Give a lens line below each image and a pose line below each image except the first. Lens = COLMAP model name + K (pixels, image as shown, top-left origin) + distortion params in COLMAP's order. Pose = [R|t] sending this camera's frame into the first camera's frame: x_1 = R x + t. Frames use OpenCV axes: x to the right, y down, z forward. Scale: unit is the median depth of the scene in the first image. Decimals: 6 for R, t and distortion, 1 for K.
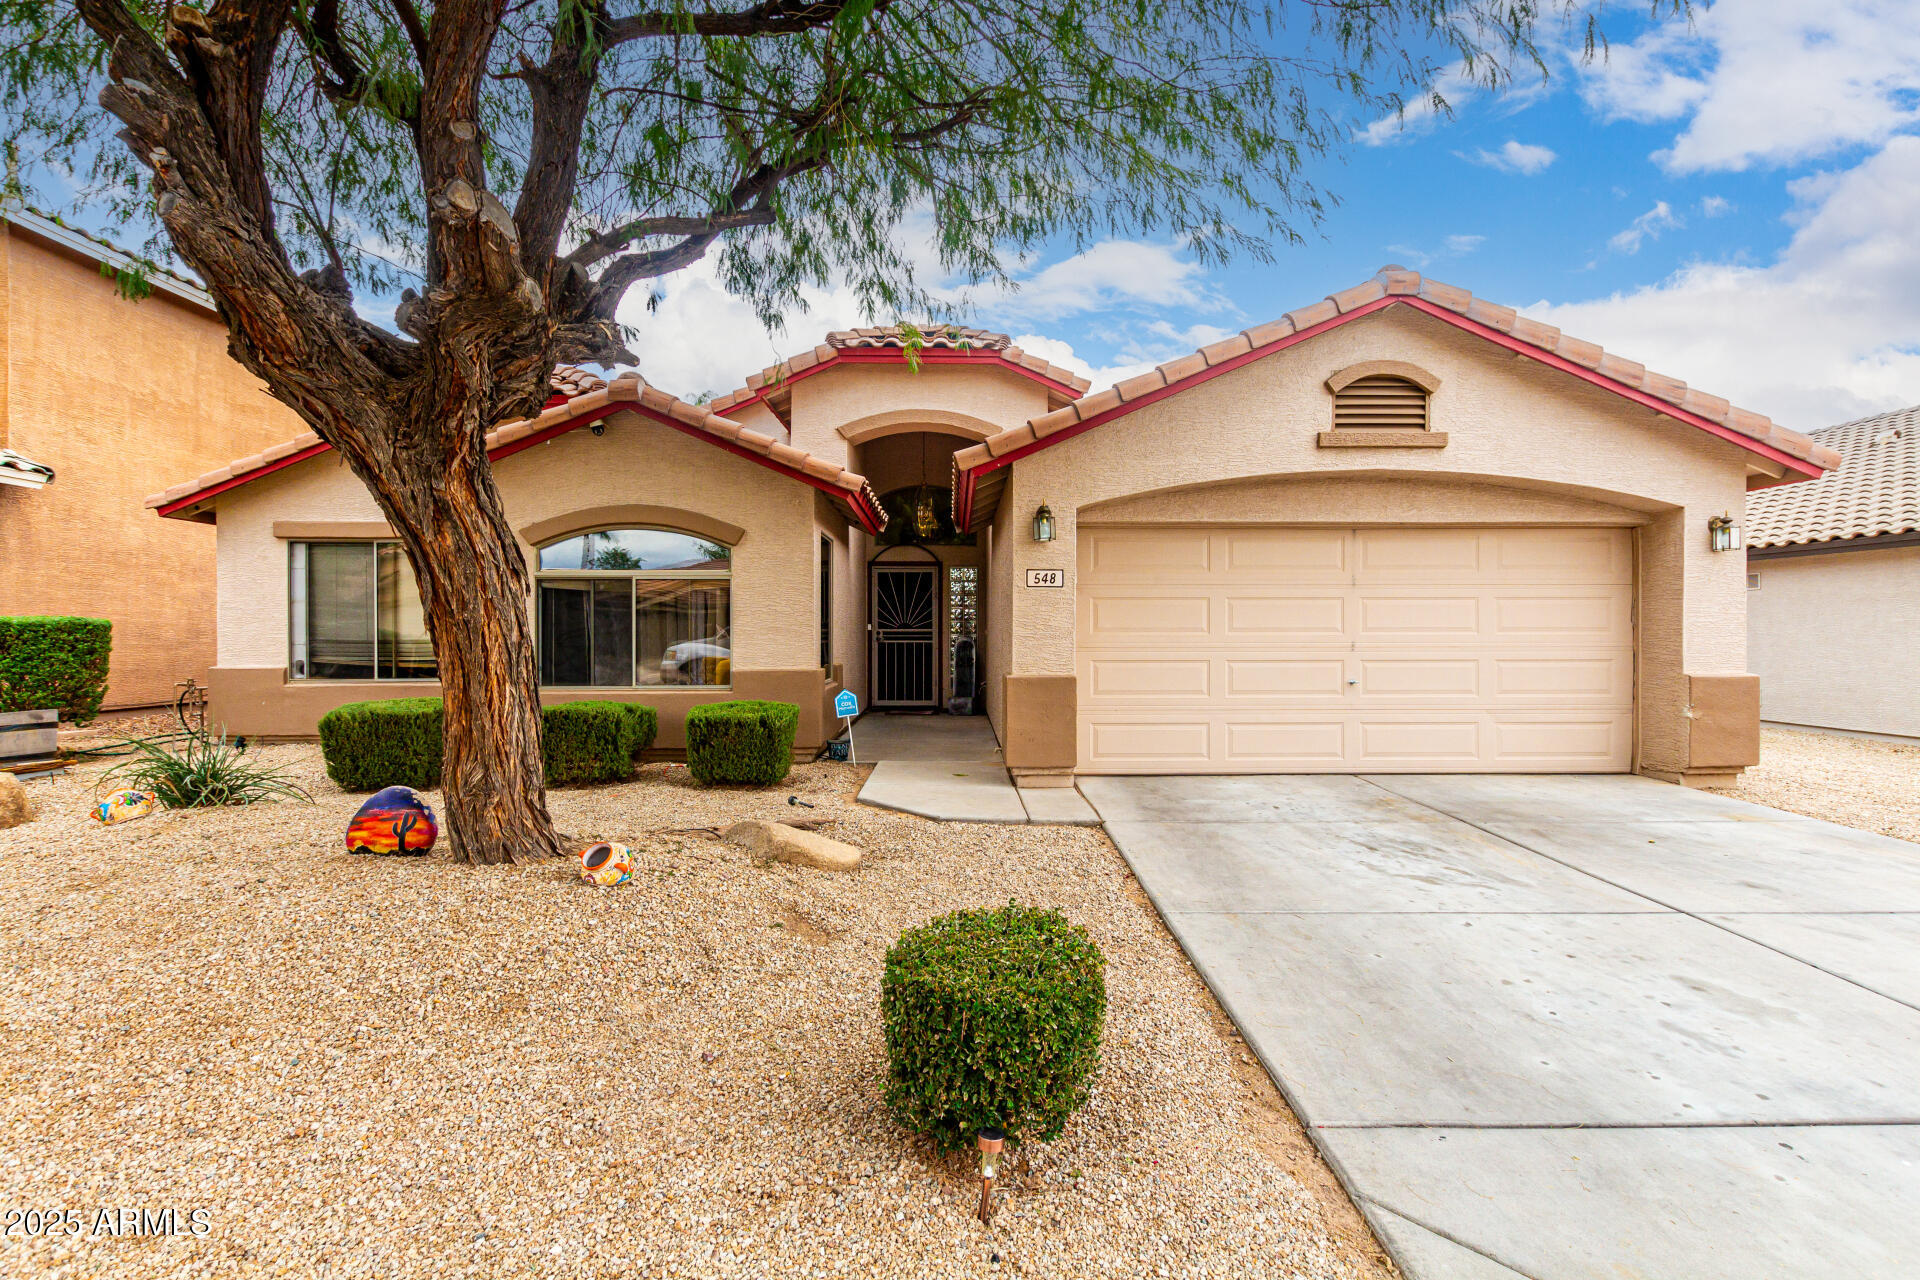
lens RADIAL K [[872.9, 0, 959.1], [0, 872.9, 642.2], [0, 0, 1]] dist [0.007677, -0.003951]
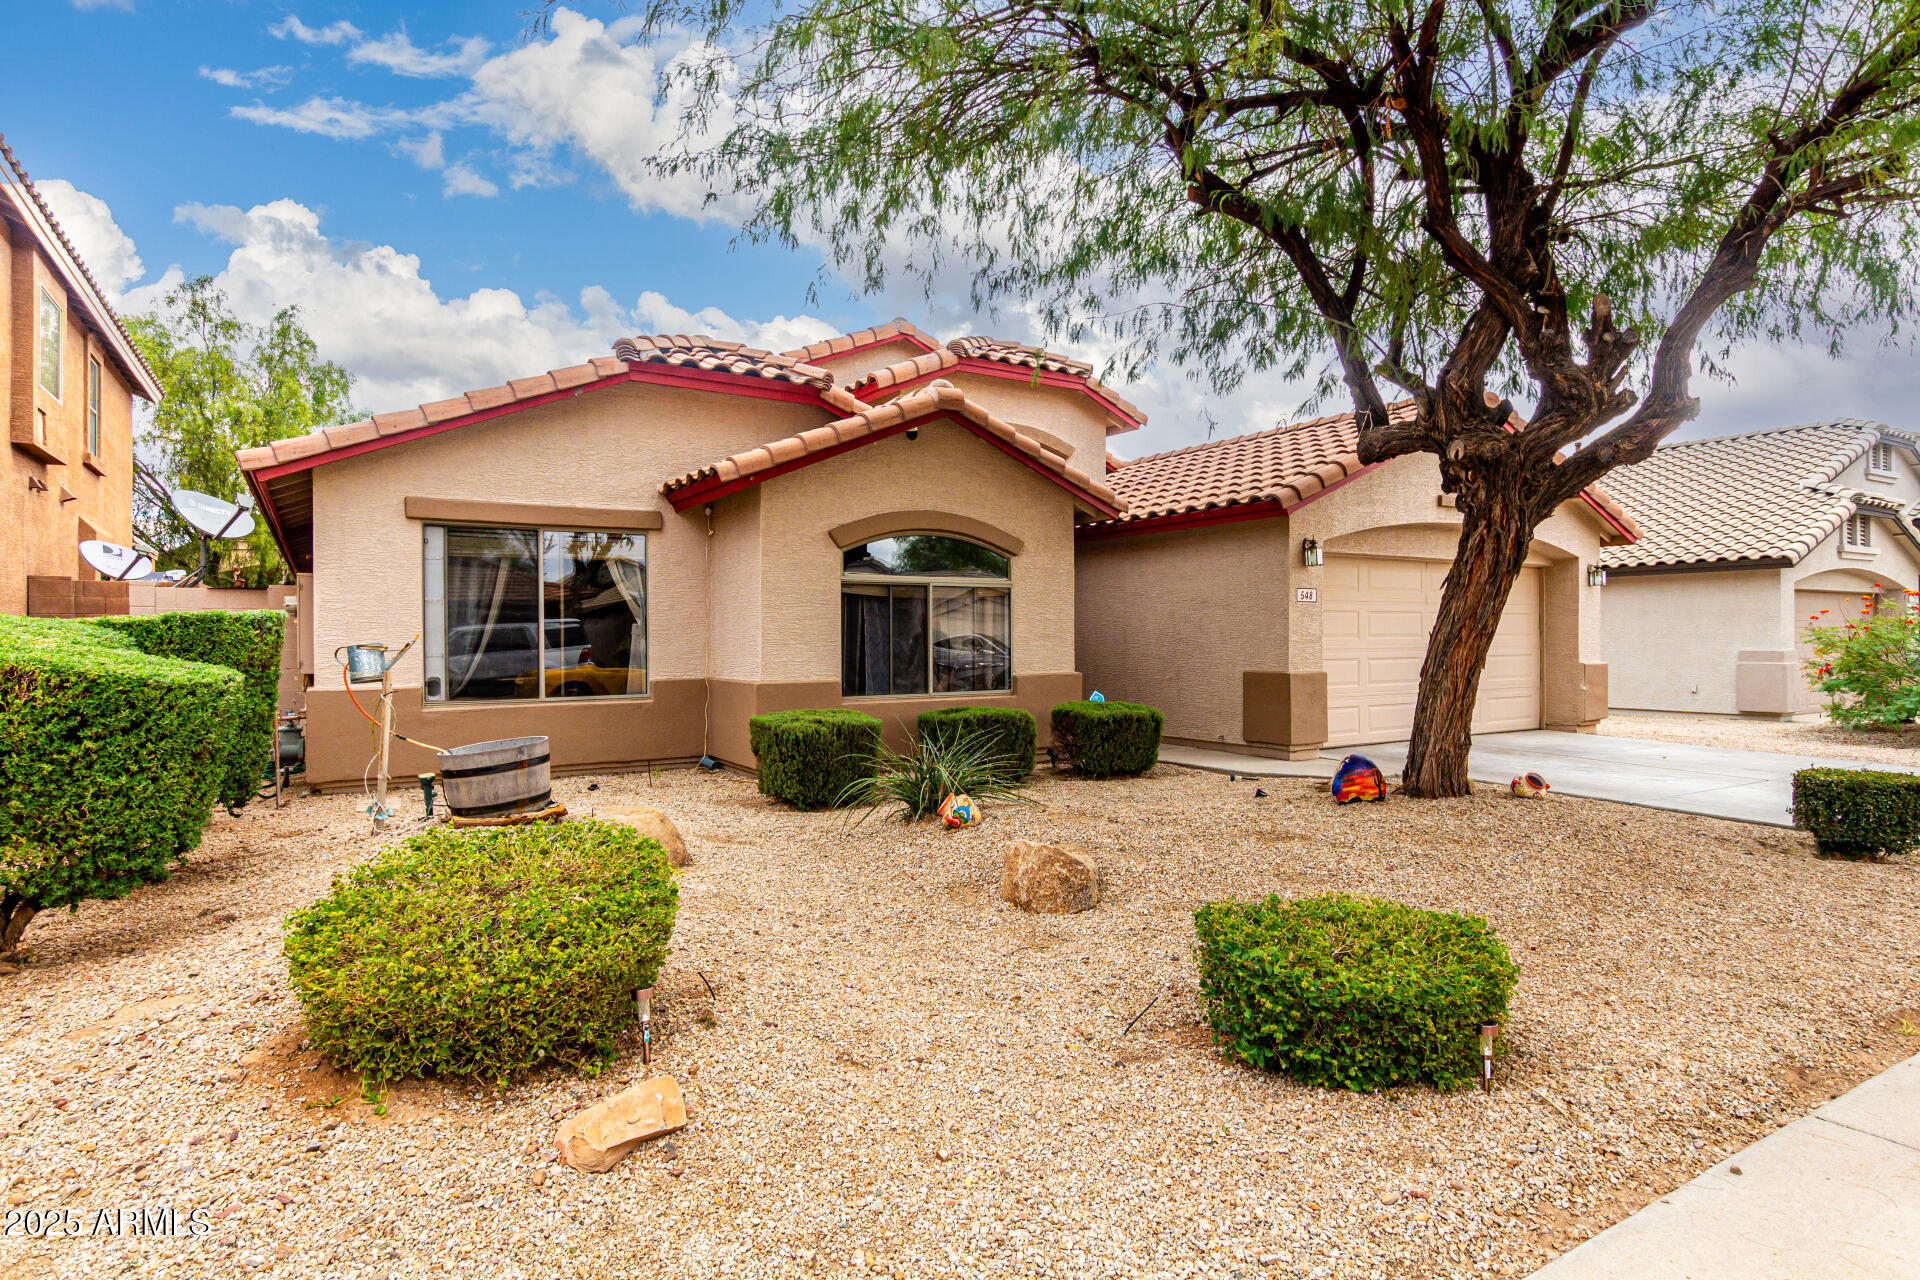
lens RADIAL K [[1060.9, 0, 963.9], [0, 1060.9, 635.0], [0, 0, 1]] dist [0.003589, 0.000131]
pose [[0.854051, -0.003314, 0.520179, -1.058933], [0.008857, 0.999927, -0.008171, -0.006218], [-0.520114, 0.011586, 0.854018, -0.052362]]
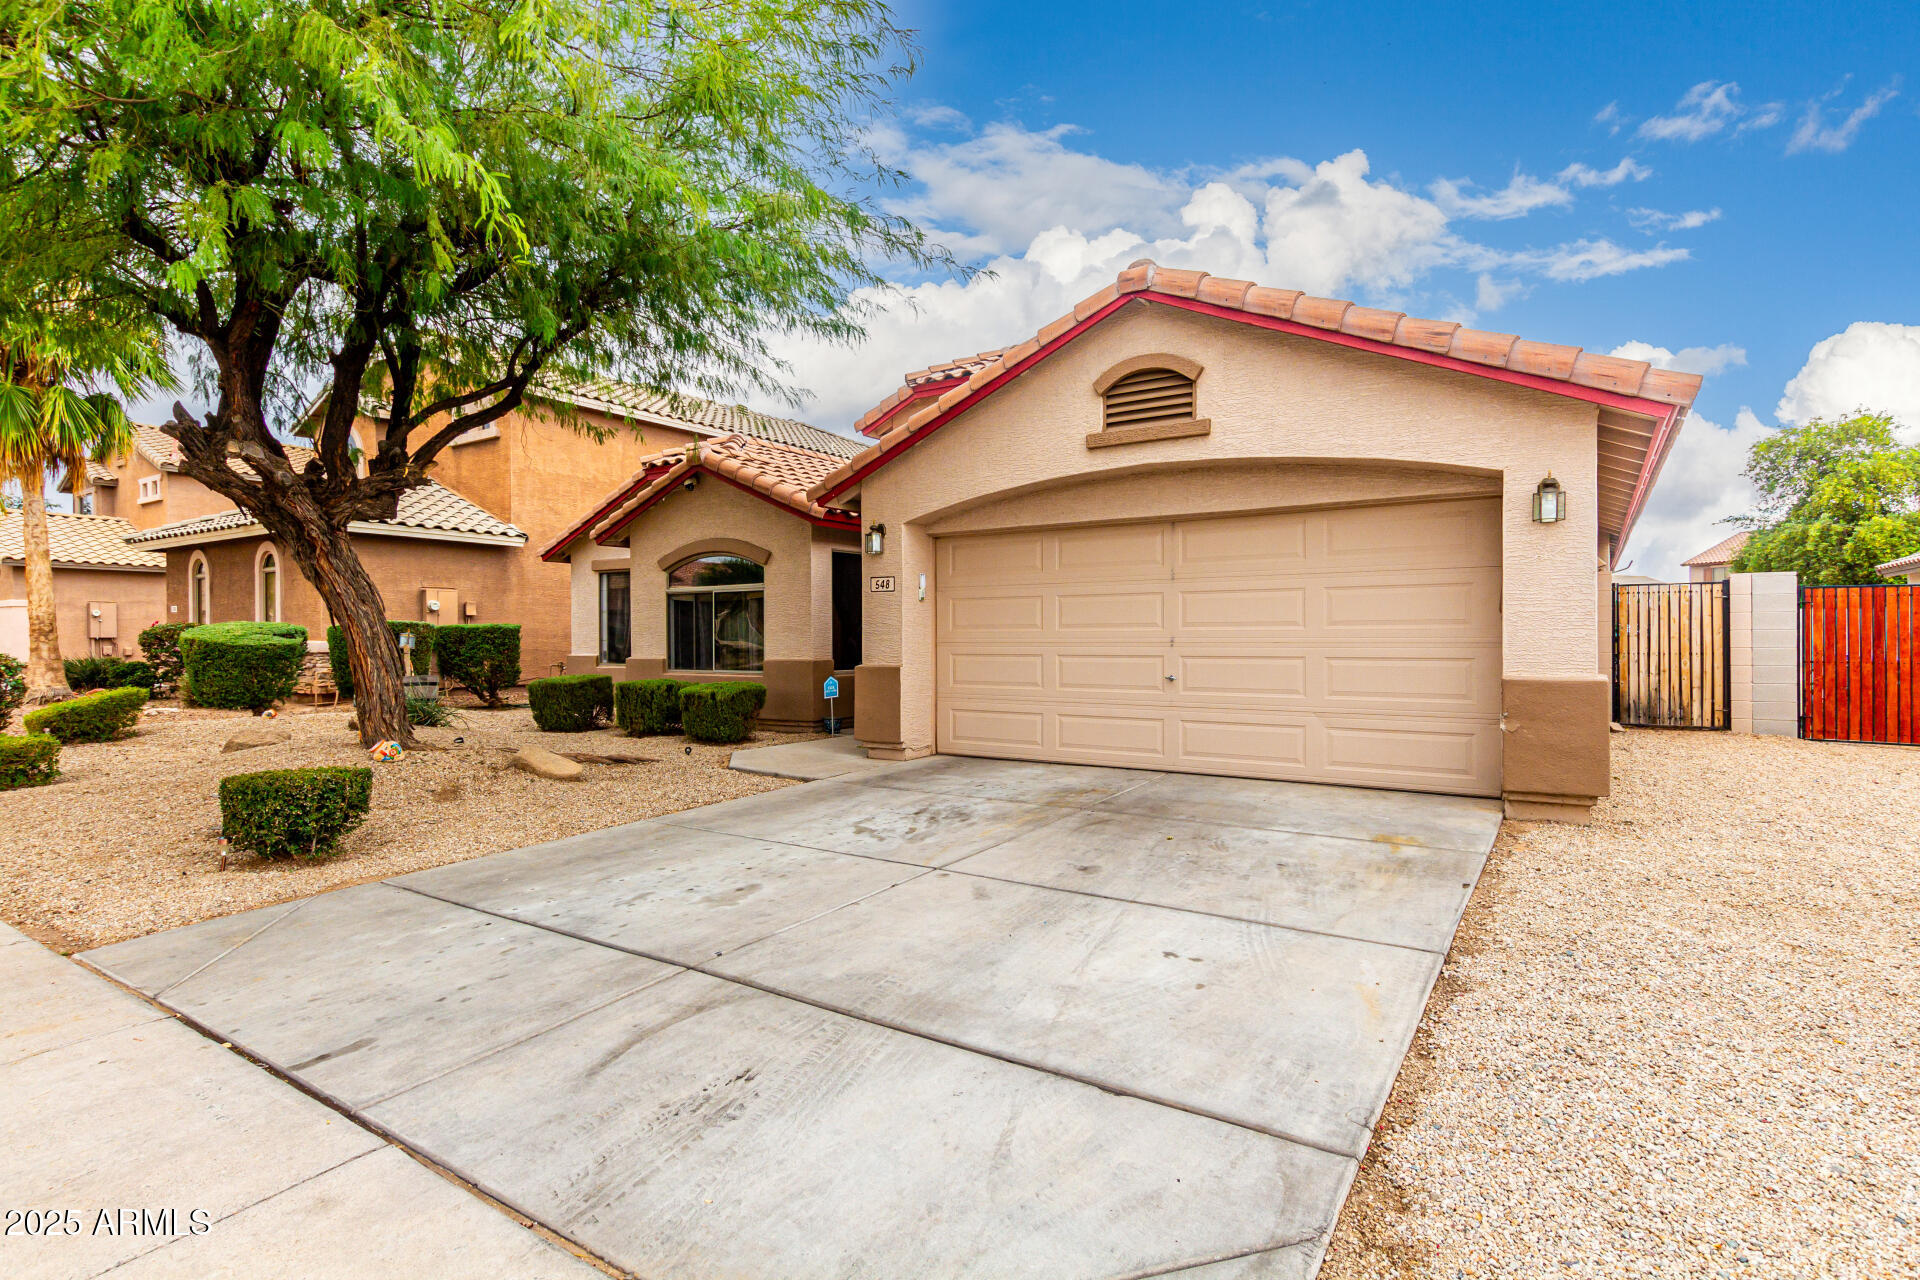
lens RADIAL K [[942.2, 0, 966.4], [0, 942.2, 636.5], [0, 0, 1]] dist [0.000736, 0.000665]
pose [[0.829022, -0.001754, -0.559214, 0.856022], [-0.002441, 0.999974, -0.006755, 0.006580], [0.559211, 0.006965, 0.828996, -0.004134]]
